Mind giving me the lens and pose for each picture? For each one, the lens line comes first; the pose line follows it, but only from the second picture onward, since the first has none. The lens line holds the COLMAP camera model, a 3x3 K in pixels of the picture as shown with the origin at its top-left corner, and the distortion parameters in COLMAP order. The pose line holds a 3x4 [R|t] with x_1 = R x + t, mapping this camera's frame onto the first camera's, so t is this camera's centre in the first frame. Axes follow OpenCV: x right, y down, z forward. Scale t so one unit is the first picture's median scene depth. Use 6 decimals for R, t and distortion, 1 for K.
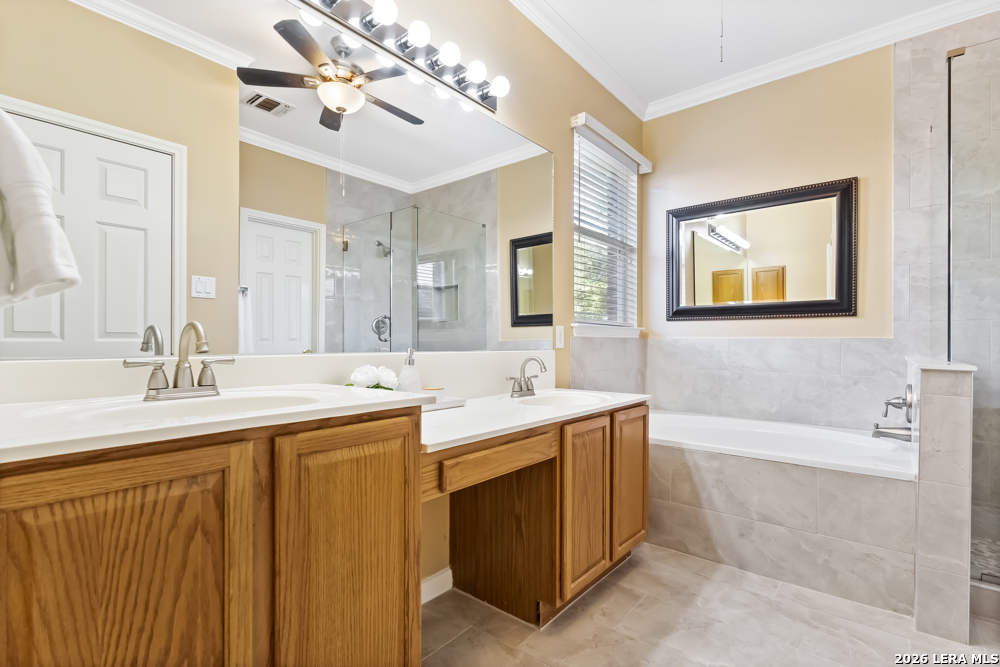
lens RADIAL K [[466.4, 0, 501.6], [0, 466.4, 341.3], [0, 0, 1]] dist [0.008489, -0.000939]
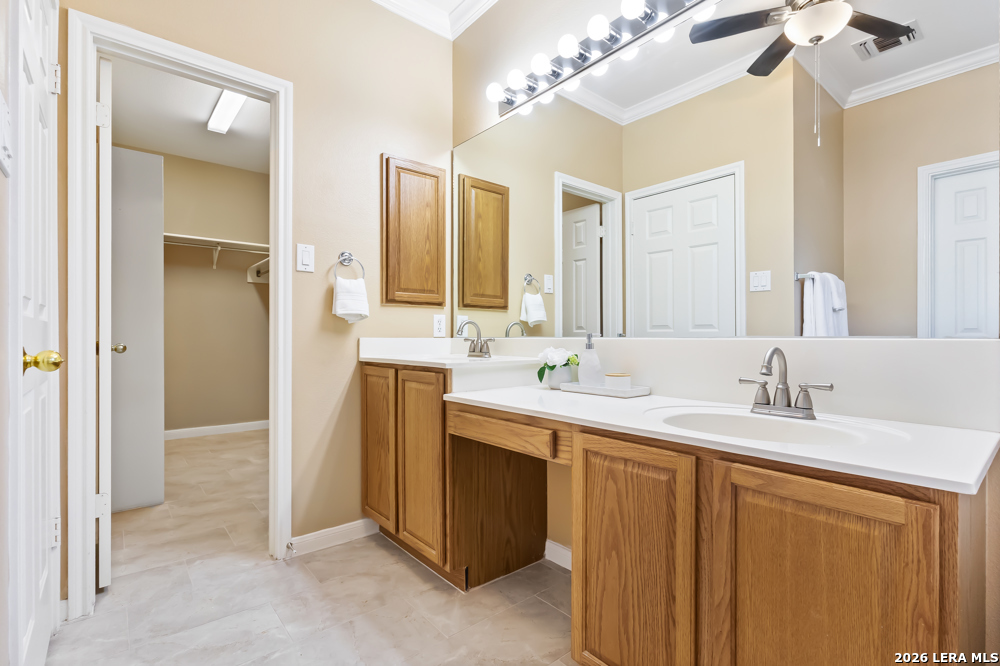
lens RADIAL K [[466.4, 0, 501.3], [0, 466.4, 337.0], [0, 0, 1]] dist [0.008489, -0.000939]
pose [[-0.178968, -0.002110, -0.983853, 0.557849], [0.003311, 0.999991, -0.002747, 0.016233], [0.983849, -0.003749, -0.178959, 0.620141]]
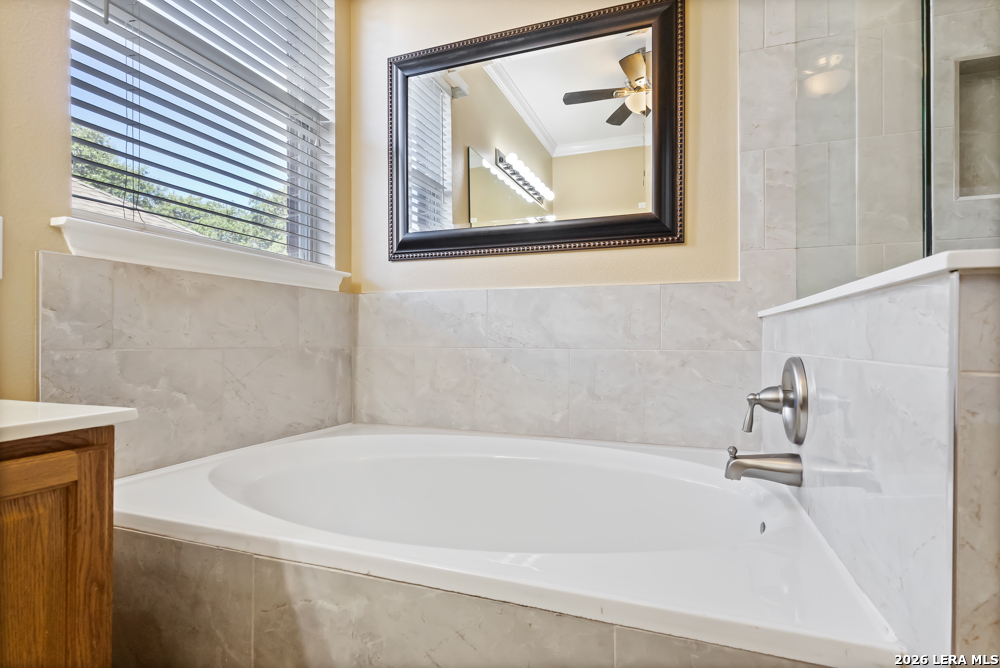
lens RADIAL K [[486.0, 0, 500.6], [0, 486.0, 336.0], [0, 0, 1]] dist [-0.002379, 0.000675]
pose [[0.946327, 0.000156, 0.323212, 0.362012], [0.002074, 0.999976, -0.006555, 0.059140], [-0.323205, 0.006874, 0.946304, 0.521667]]
